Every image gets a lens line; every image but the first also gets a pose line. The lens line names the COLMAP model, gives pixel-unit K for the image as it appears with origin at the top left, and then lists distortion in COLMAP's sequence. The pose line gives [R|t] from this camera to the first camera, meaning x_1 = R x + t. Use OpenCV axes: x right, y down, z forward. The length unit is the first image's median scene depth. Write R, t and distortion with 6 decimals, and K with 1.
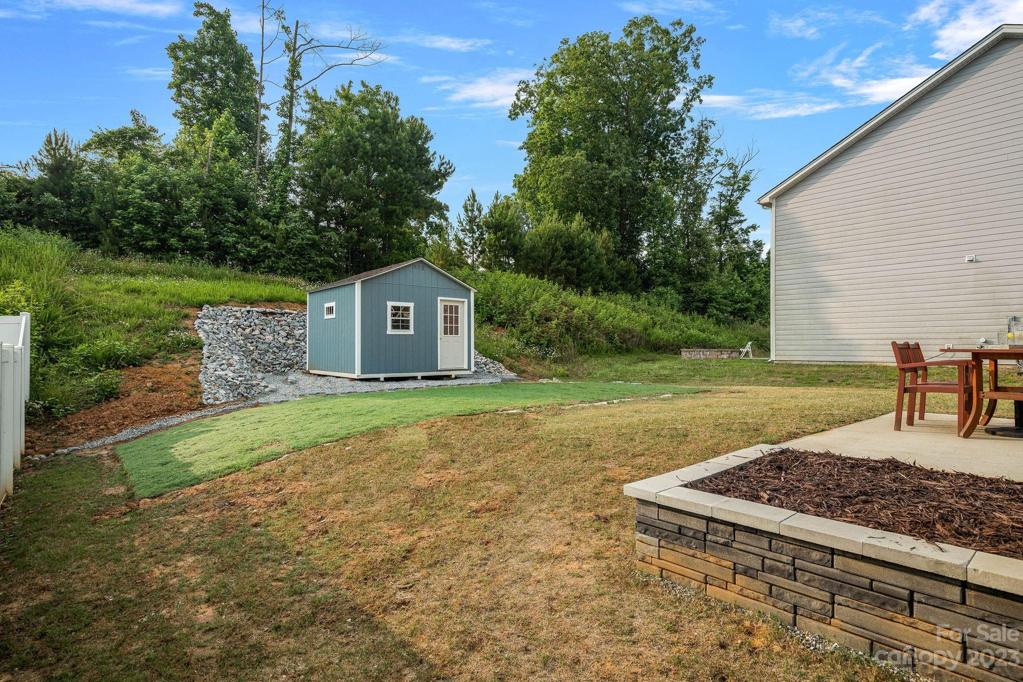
lens RADIAL K [[465.3, 0, 512.8], [0, 465.3, 344.1], [0, 0, 1]] dist [-0.000958, -0.000497]
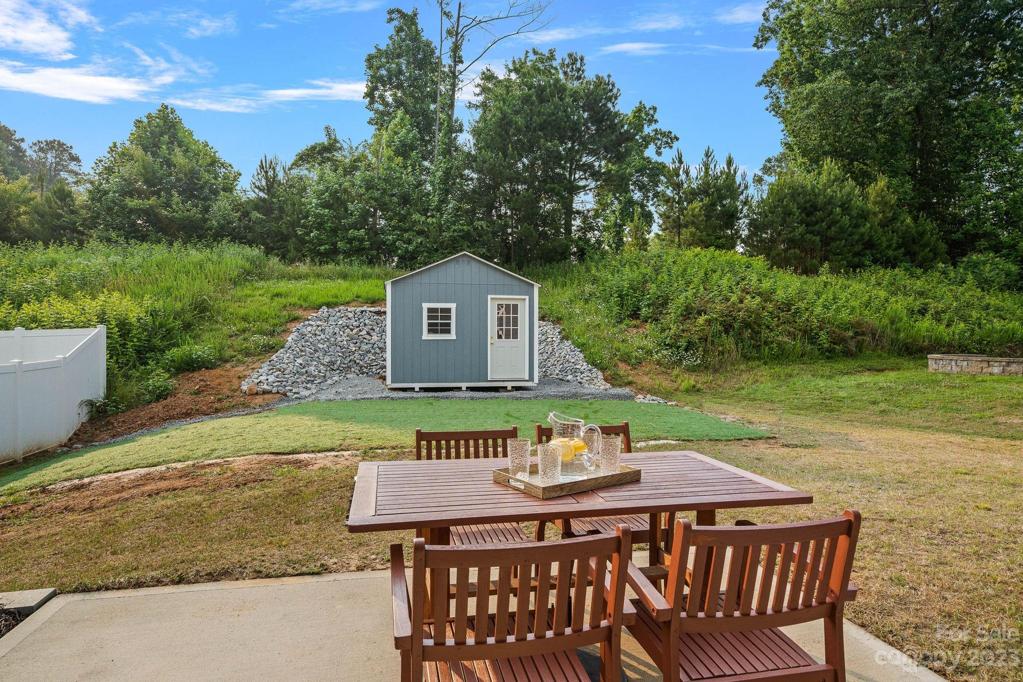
lens RADIAL K [[534.7, 0, 510.6], [0, 534.7, 339.2], [0, 0, 1]] dist [0.000746, 0.000409]
pose [[0.895730, 0.007709, -0.444533, 0.161028], [-0.004067, 0.999950, 0.009147, -0.015060], [0.444581, -0.006385, 0.895716, 0.069283]]
